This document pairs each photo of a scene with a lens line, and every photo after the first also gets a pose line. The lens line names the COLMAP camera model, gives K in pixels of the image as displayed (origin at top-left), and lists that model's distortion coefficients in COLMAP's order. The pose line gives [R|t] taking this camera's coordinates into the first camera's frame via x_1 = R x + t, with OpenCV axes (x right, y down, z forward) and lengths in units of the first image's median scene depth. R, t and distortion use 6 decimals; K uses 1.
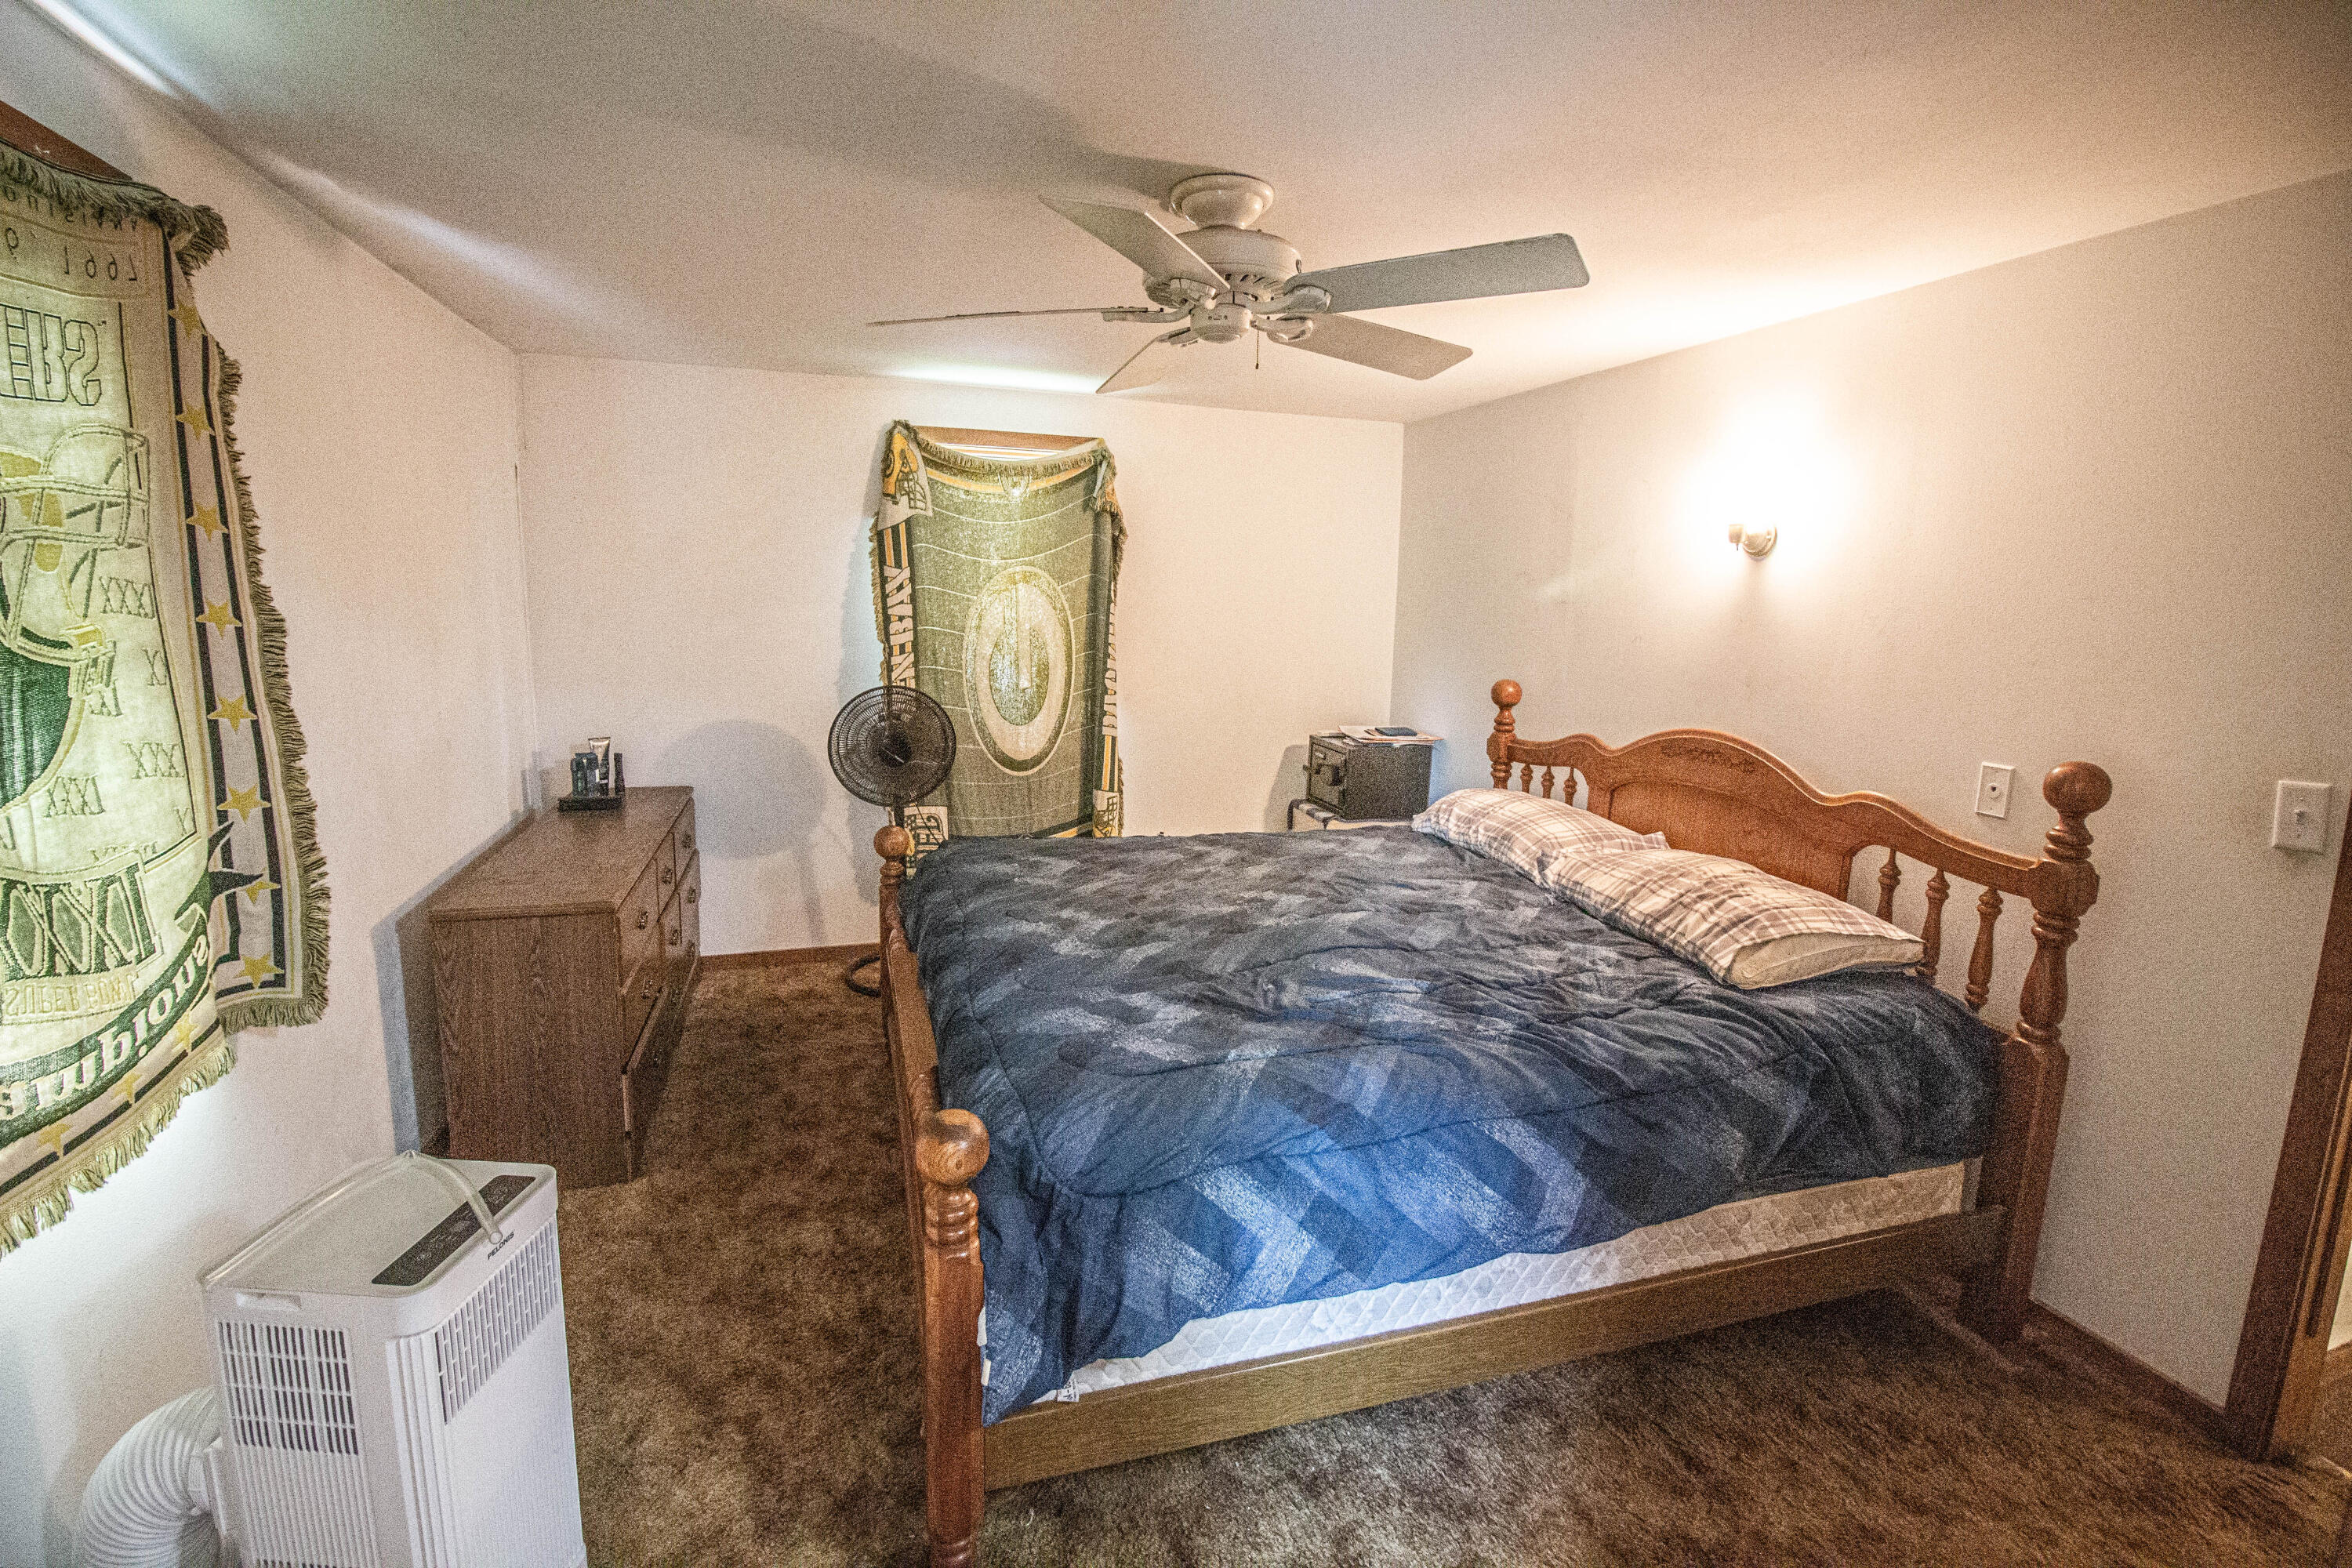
lens RADIAL K [[1086.2, 0, 1173.3], [0, 1086.2, 766.4], [0, 0, 1]] dist [-0.002588, -0.011562]
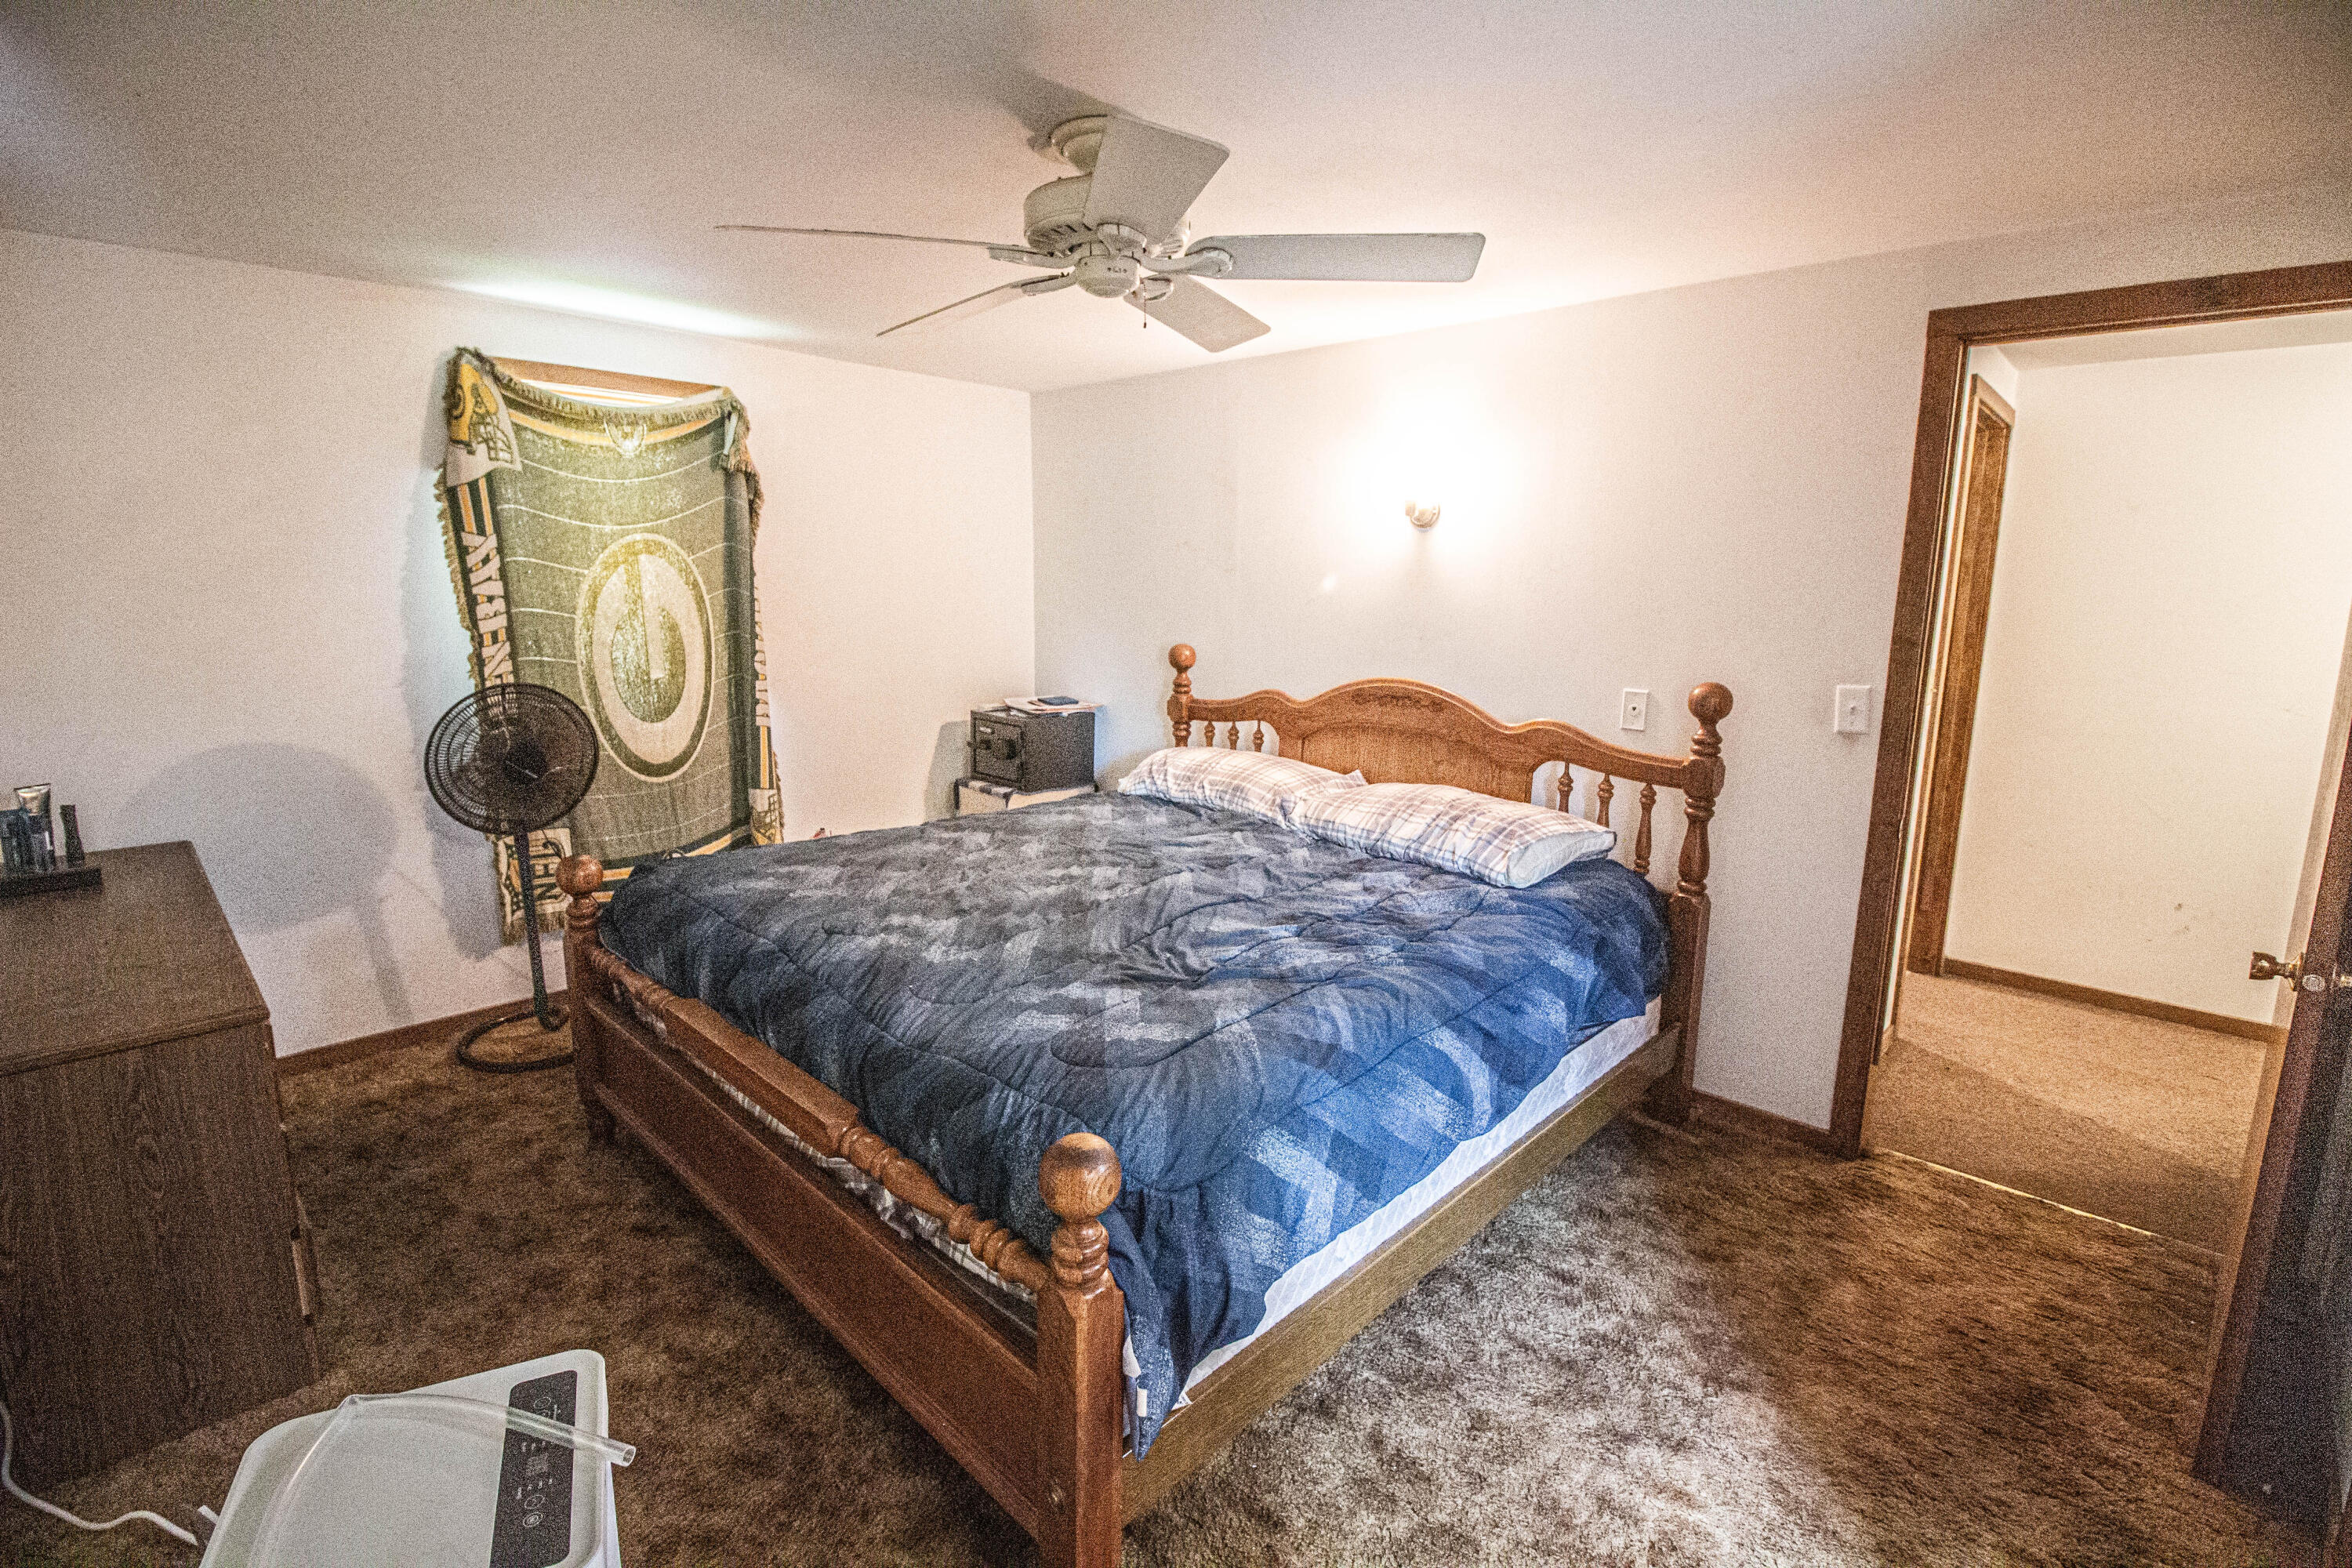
lens RADIAL K [[1085.5, 0, 1179.4], [0, 1085.5, 770.5], [0, 0, 1]] dist [0.002085, -0.016121]
pose [[0.877363, -0.096129, 0.470100, -0.304622], [0.083046, 0.995363, 0.048546, -0.012415], [-0.472587, -0.003553, 0.881277, 0.097674]]
